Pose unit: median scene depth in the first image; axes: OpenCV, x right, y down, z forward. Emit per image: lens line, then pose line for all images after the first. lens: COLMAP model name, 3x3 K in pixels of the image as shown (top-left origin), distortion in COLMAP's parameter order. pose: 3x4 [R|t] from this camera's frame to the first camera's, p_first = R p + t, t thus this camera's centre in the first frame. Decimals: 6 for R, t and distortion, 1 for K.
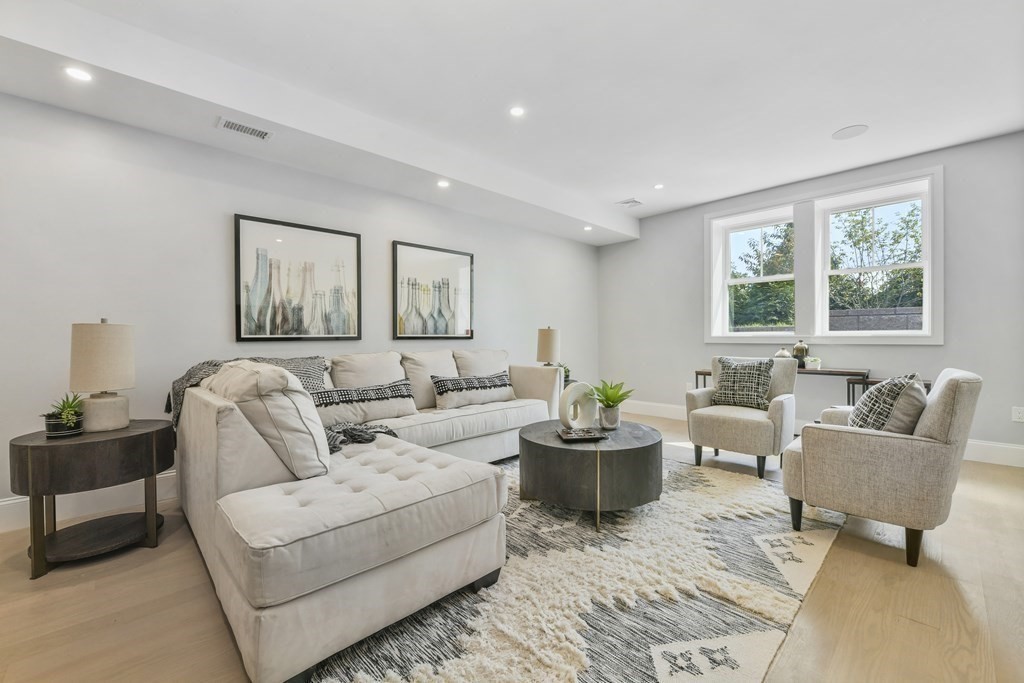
lens RADIAL K [[414.9, 0, 514.4], [0, 414.9, 335.9], [0, 0, 1]] dist [-0.002451, -0.001288]
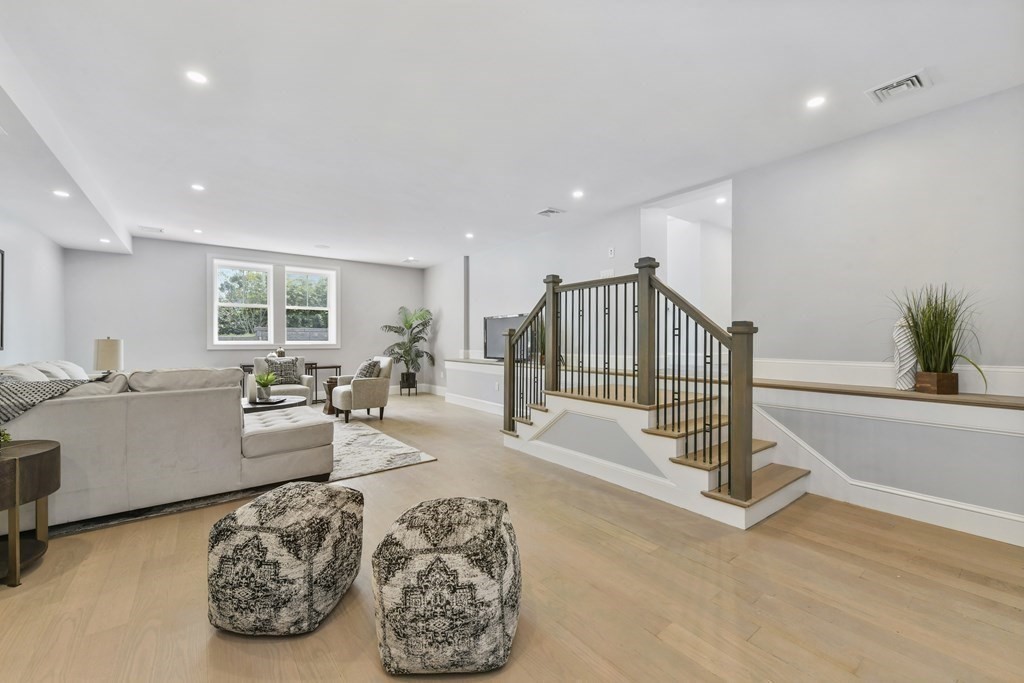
lens RADIAL K [[414.9, 0, 514.6], [0, 414.9, 341.6], [0, 0, 1]] dist [-0.002451, -0.001288]
pose [[0.125421, 0.001045, 0.992103, -0.861657], [0.006373, 0.999978, -0.001859, -0.003760], [-0.992083, 0.006556, 0.125411, -0.159379]]
